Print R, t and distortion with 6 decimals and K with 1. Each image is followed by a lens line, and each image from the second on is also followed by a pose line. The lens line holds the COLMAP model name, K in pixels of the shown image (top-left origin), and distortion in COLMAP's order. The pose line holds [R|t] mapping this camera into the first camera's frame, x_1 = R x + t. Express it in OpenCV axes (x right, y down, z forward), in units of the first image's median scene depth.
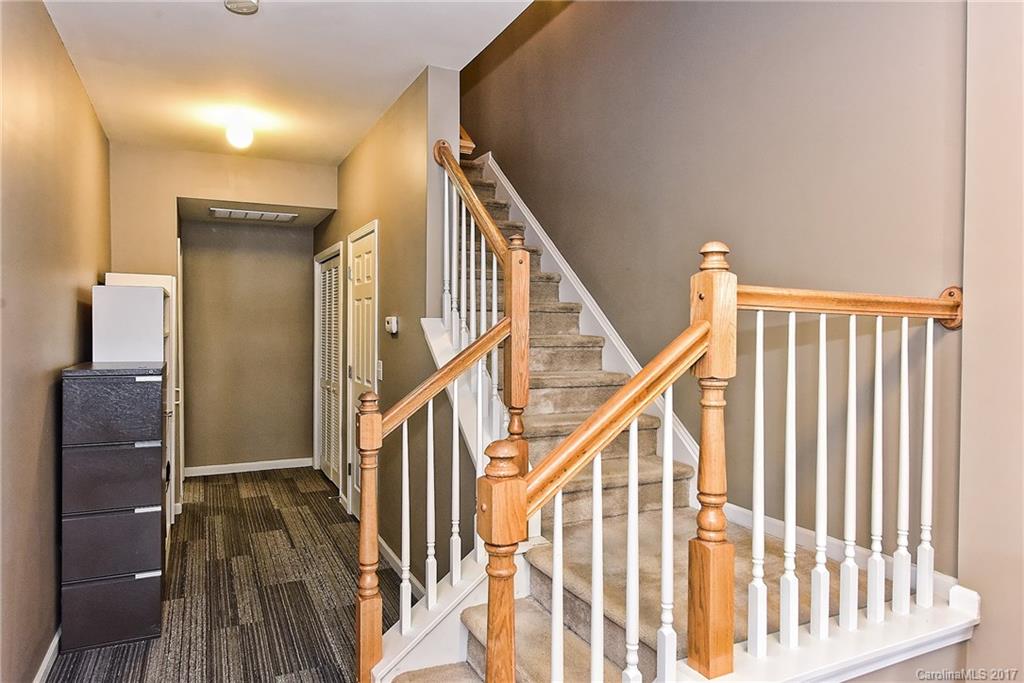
lens RADIAL K [[644.9, 0, 514.4], [0, 644.9, 338.7], [0, 0, 1]] dist [-0.007586, 0.007441]
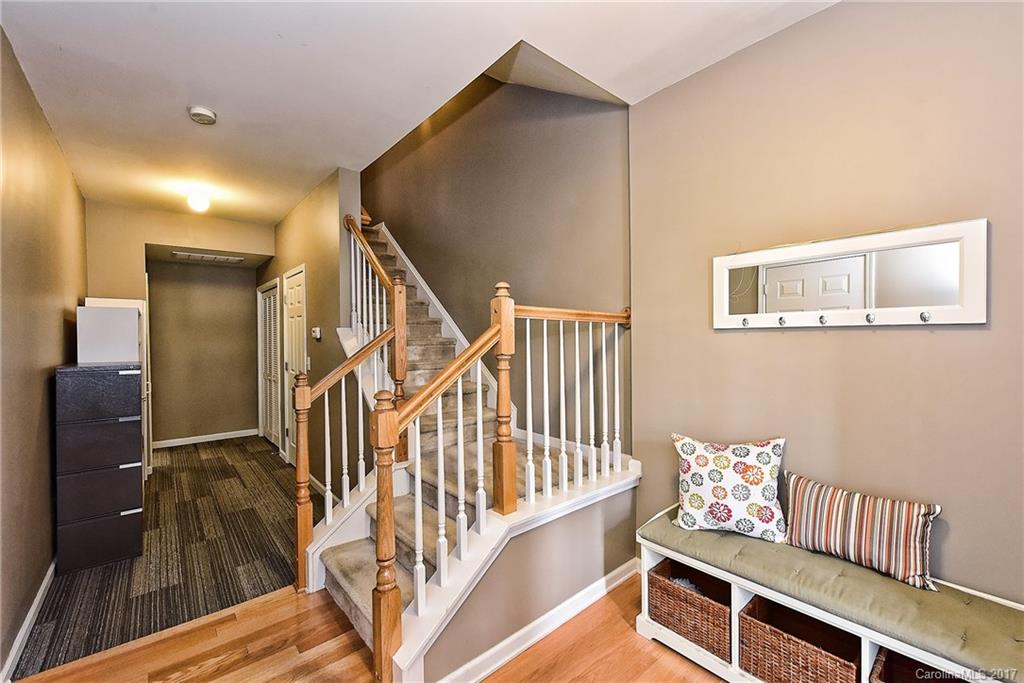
lens RADIAL K [[419.0, 0, 516.1], [0, 419.0, 340.9], [0, 0, 1]] dist [-0.001246, -0.001886]
pose [[0.967132, -0.017930, 0.253641, 0.020101], [0.020085, 0.999781, -0.005907, 0.016020], [-0.253479, 0.010807, 0.967280, -0.102972]]
